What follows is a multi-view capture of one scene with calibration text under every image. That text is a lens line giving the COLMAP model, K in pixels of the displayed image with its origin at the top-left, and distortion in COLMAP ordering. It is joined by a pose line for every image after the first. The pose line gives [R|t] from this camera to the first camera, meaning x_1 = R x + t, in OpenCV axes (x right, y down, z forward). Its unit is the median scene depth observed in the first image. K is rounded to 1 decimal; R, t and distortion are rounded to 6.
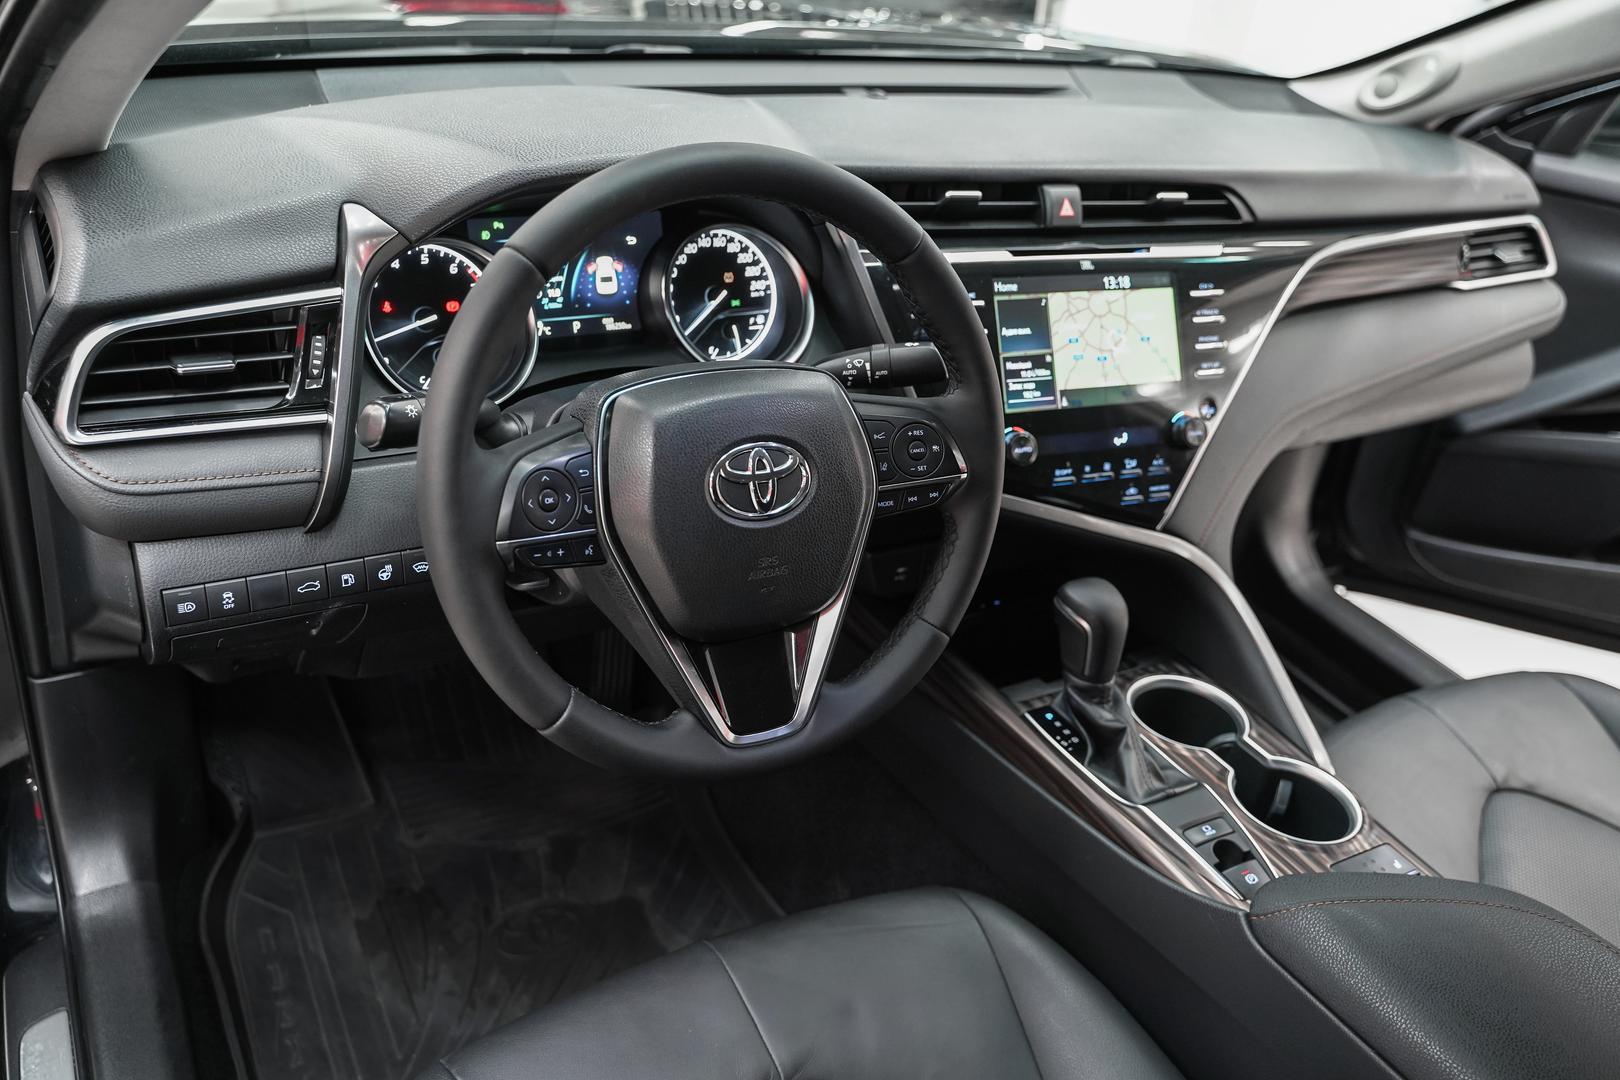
lens RADIAL K [[1280.6, 0, 792.6], [0, 1280.6, 541.6], [0, 0, 1]] dist [-0.008513, 0.004052]
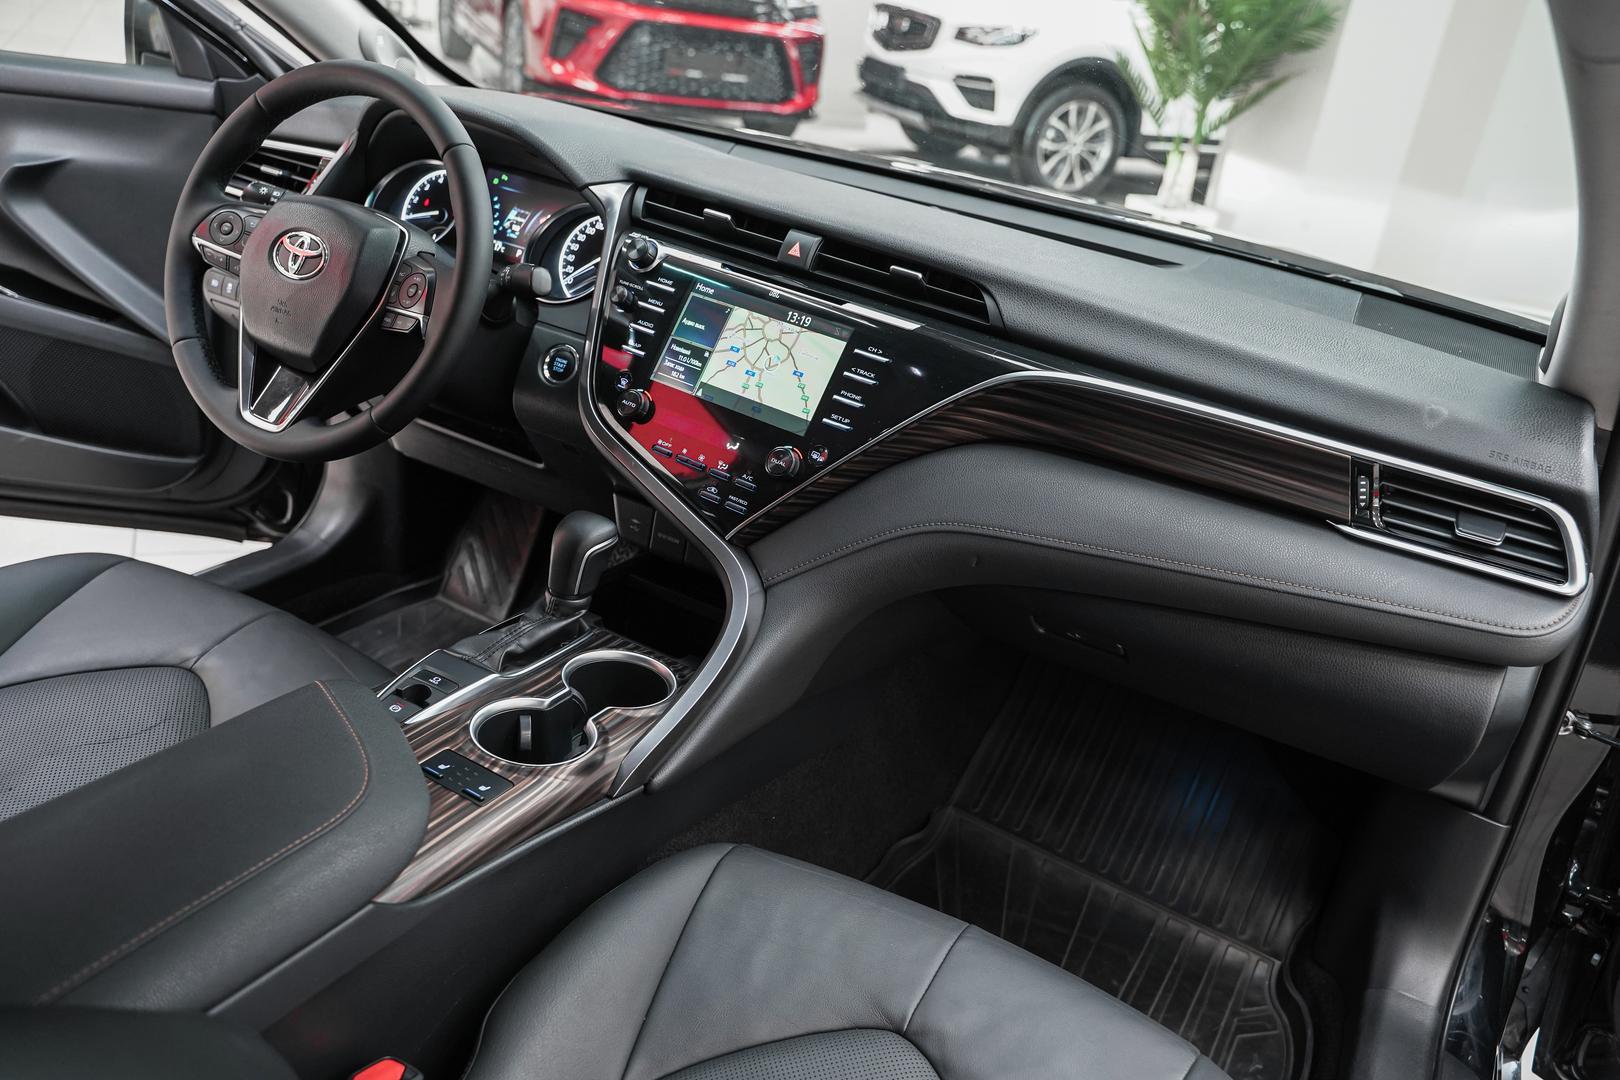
lens RADIAL K [[1285.2, 0, 806.8], [0, 1285.2, 534.3], [0, 0, 1]] dist [-0.011231, 0.003526]
pose [[0.548329, 0.306104, -0.778226, 1.187929], [-0.505682, 0.862552, -0.017025, -0.028942], [0.666049, 0.402870, 0.627753, 0.395499]]
